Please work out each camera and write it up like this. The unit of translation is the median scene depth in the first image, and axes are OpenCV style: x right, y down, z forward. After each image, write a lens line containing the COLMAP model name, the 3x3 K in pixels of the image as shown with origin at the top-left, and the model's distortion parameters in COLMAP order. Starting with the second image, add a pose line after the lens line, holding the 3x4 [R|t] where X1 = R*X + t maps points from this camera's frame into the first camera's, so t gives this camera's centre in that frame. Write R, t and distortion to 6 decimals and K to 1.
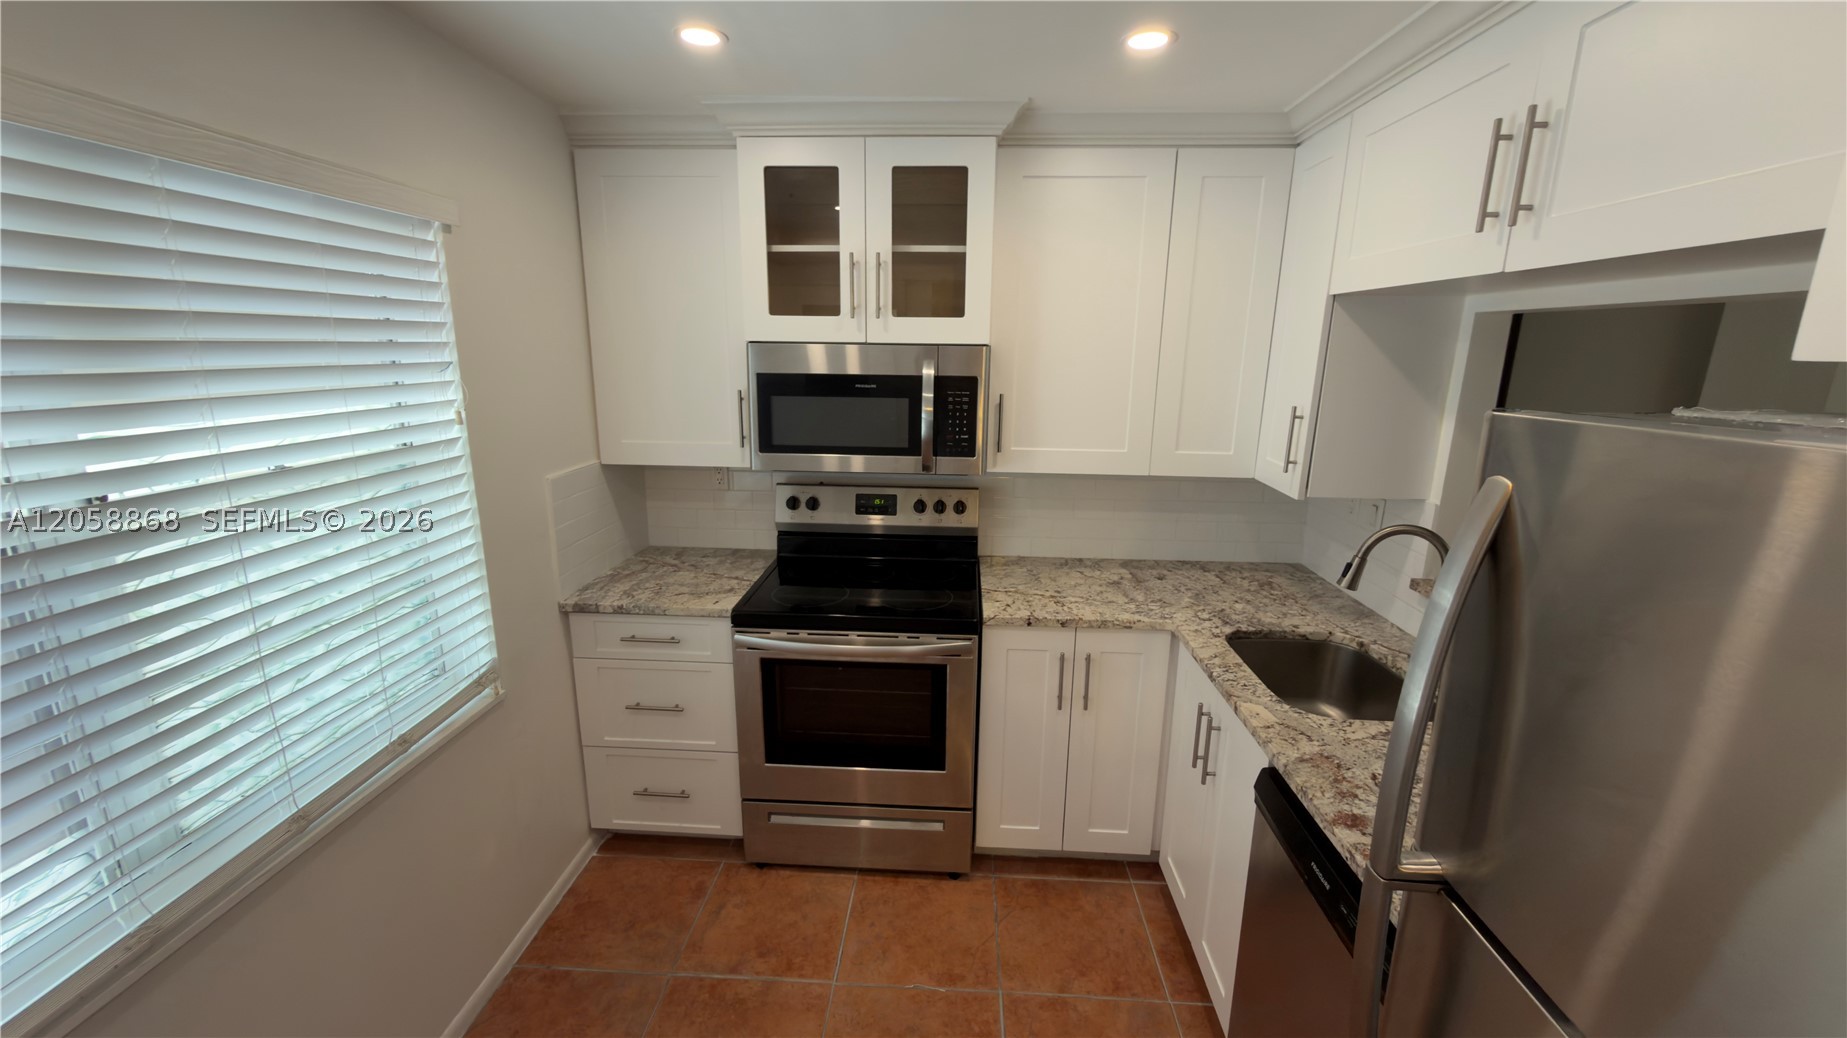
lens RADIAL K [[741.8, 0, 924.6], [0, 741.8, 524.0], [0, 0, 1]] dist [-0.000439, 0.001004]
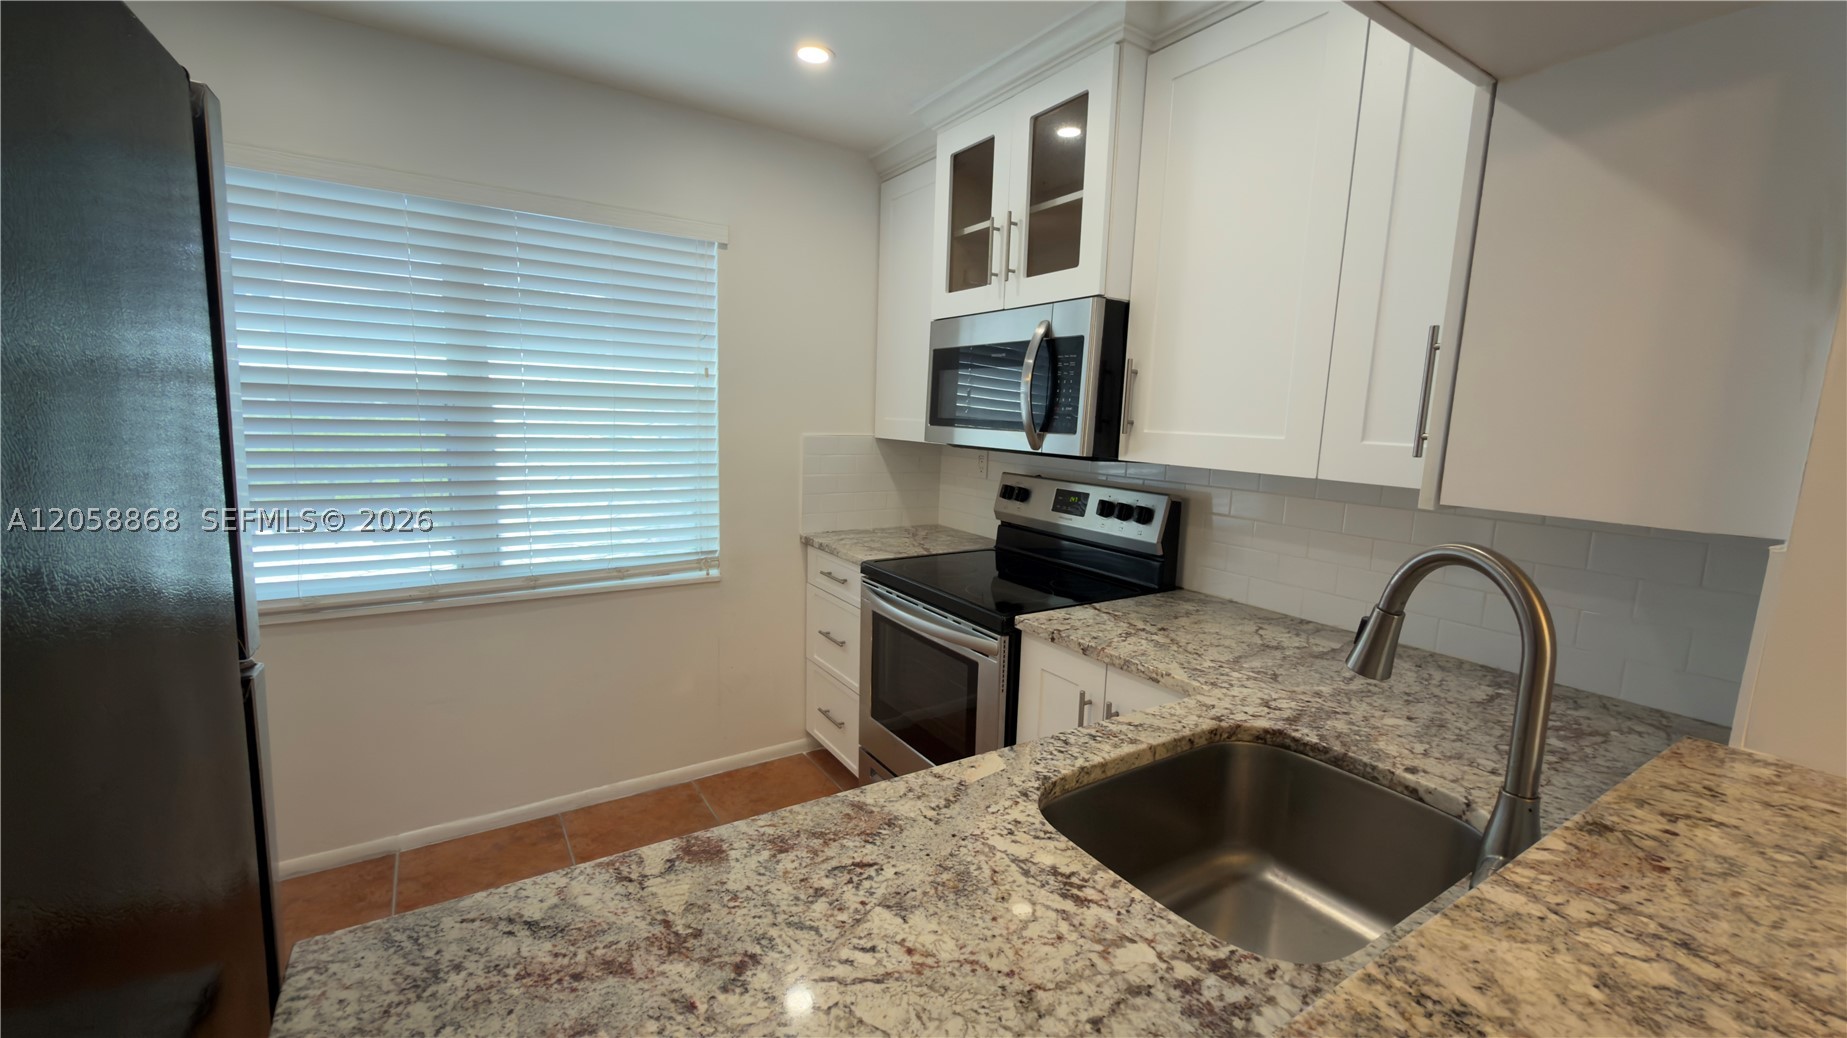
lens RADIAL K [[741.8, 0, 927.7], [0, 741.8, 525.5], [0, 0, 1]] dist [-0.000439, 0.001004]
pose [[0.589051, 0.128087, -0.797880, 0.662023], [-0.215655, 0.976467, -0.002455, 0.048096], [0.778789, 0.173513, 0.602811, 0.405803]]
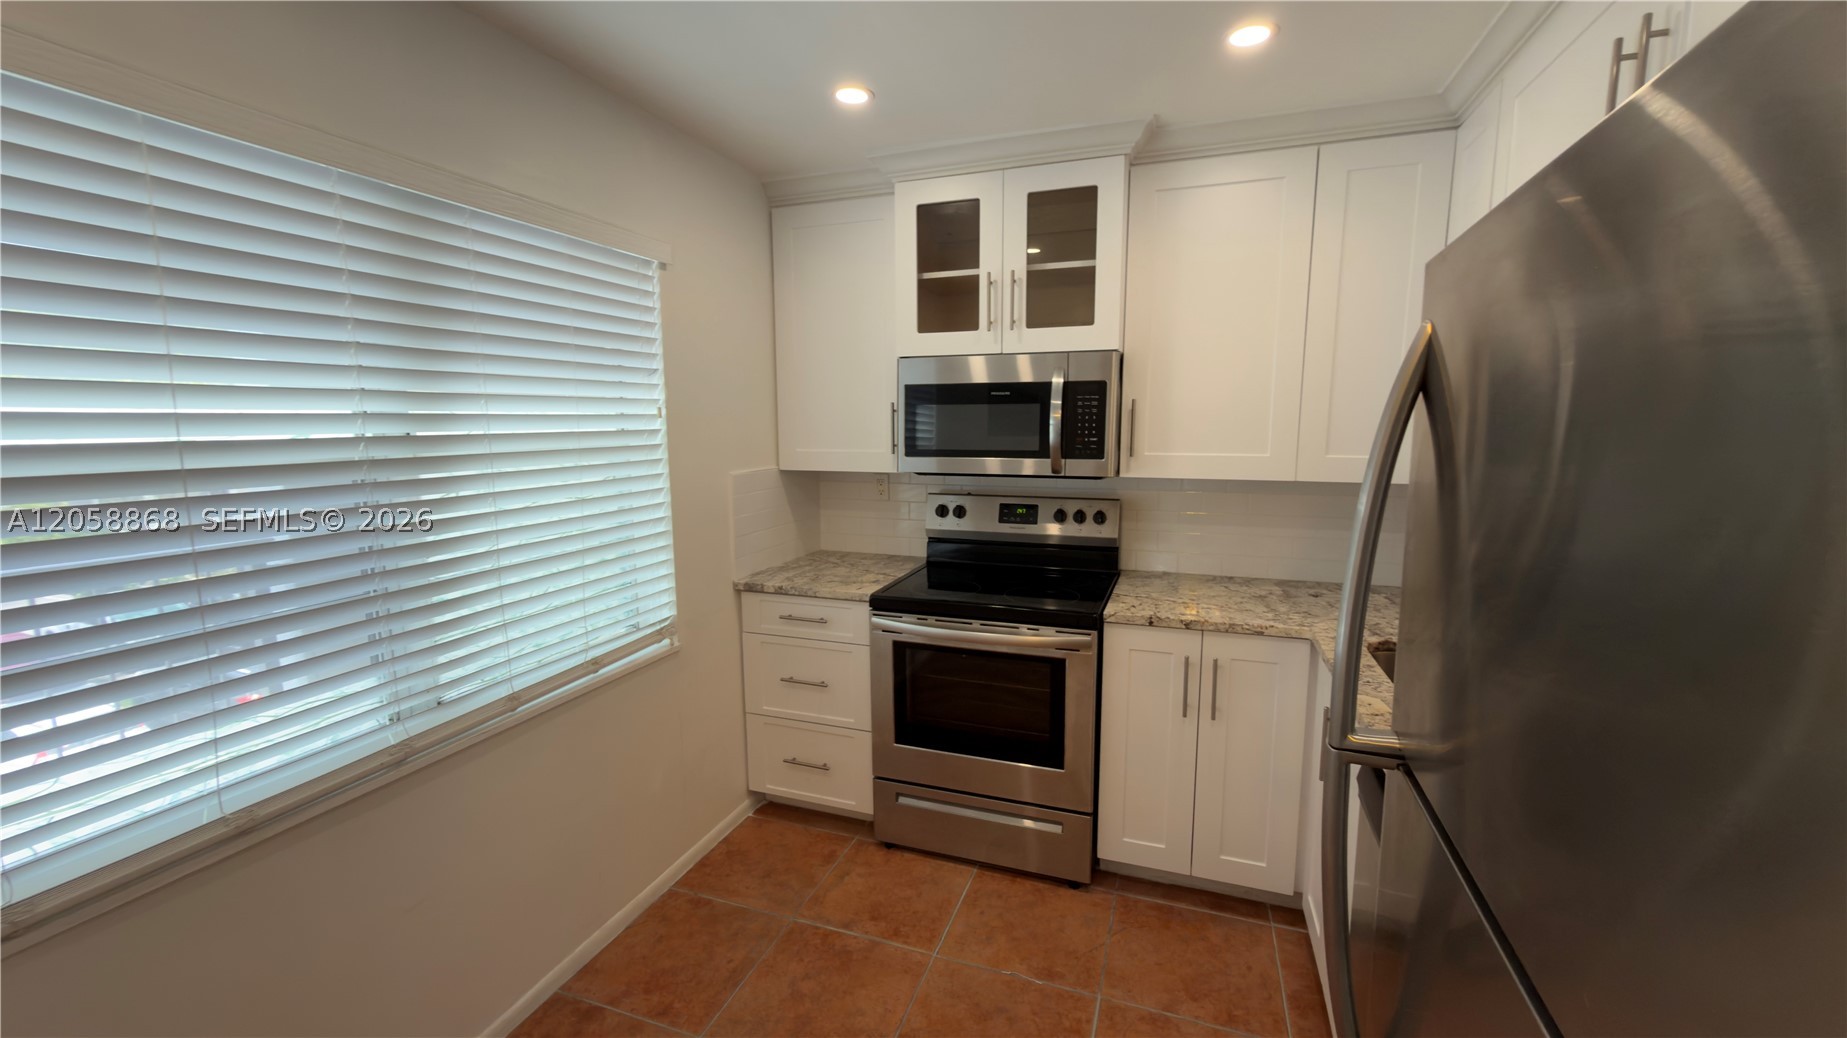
lens RADIAL K [[741.8, 0, 924.0], [0, 741.8, 524.0], [0, 0, 1]] dist [-0.000439, 0.001004]
pose [[0.956670, 0.023902, -0.290191, 0.134371], [-0.051724, 0.994725, -0.088586, 0.105710], [0.286543, 0.099757, 0.952860, -0.039438]]
